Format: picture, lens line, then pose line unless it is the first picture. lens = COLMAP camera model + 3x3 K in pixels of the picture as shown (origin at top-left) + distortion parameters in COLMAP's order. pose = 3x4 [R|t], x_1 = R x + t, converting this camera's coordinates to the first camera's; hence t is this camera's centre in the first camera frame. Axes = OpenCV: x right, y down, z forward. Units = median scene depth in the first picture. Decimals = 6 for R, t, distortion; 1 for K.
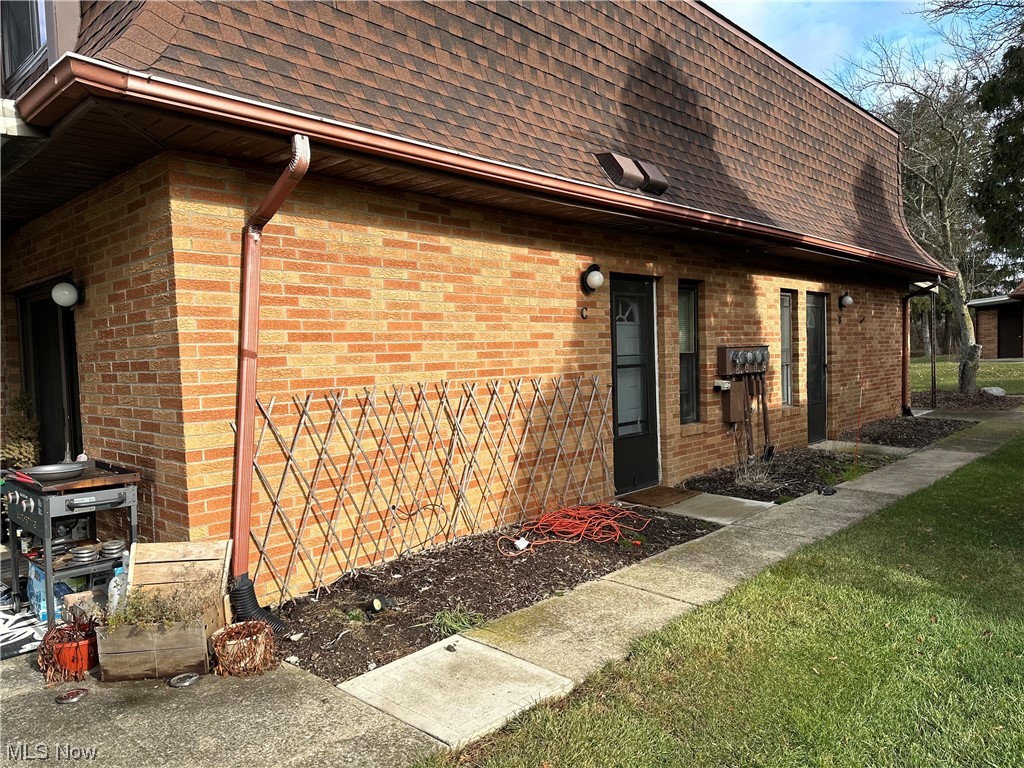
lens RADIAL K [[719.9, 0, 513.5], [0, 719.9, 385.6], [0, 0, 1]] dist [0.027083, -0.016389]
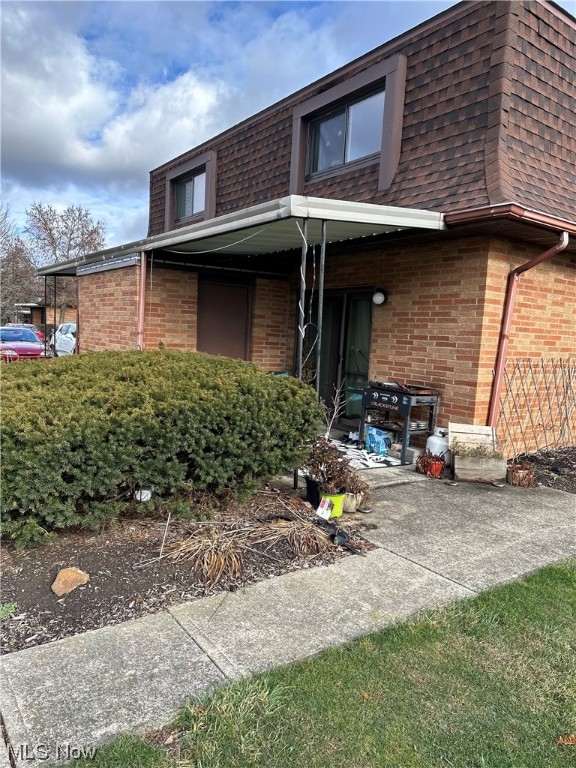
lens RADIAL K [[539.9, 0, 286.7], [0, 539.9, 385.5], [0, 0, 1]] dist [0.027083, -0.016389]
pose [[0.977208, 0.102823, -0.185719, -0.619419], [-0.091917, 0.993548, 0.066429, 0.042870], [0.191352, -0.047844, 0.980355, -0.555139]]
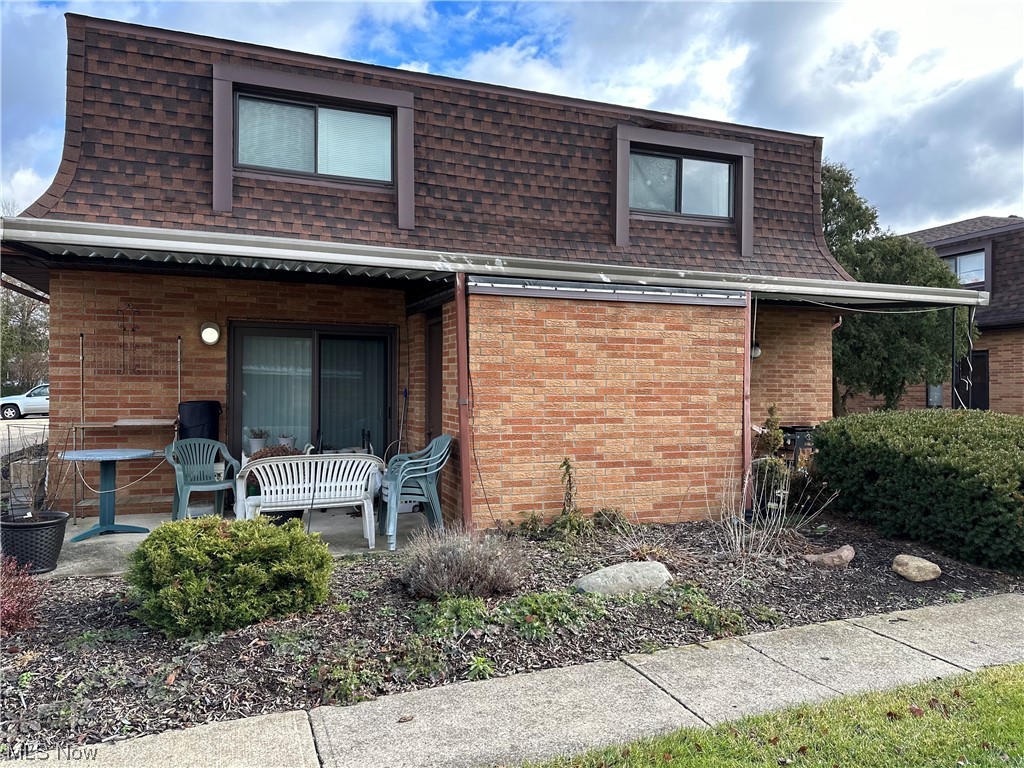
lens RADIAL K [[719.9, 0, 510.8], [0, 719.9, 384.5], [0, 0, 1]] dist [0.027083, -0.016389]
pose [[0.449446, 0.041092, 0.892362, -3.107070], [0.013248, 0.998525, -0.052653, 0.087051], [-0.893209, 0.035487, 0.448239, 0.712321]]
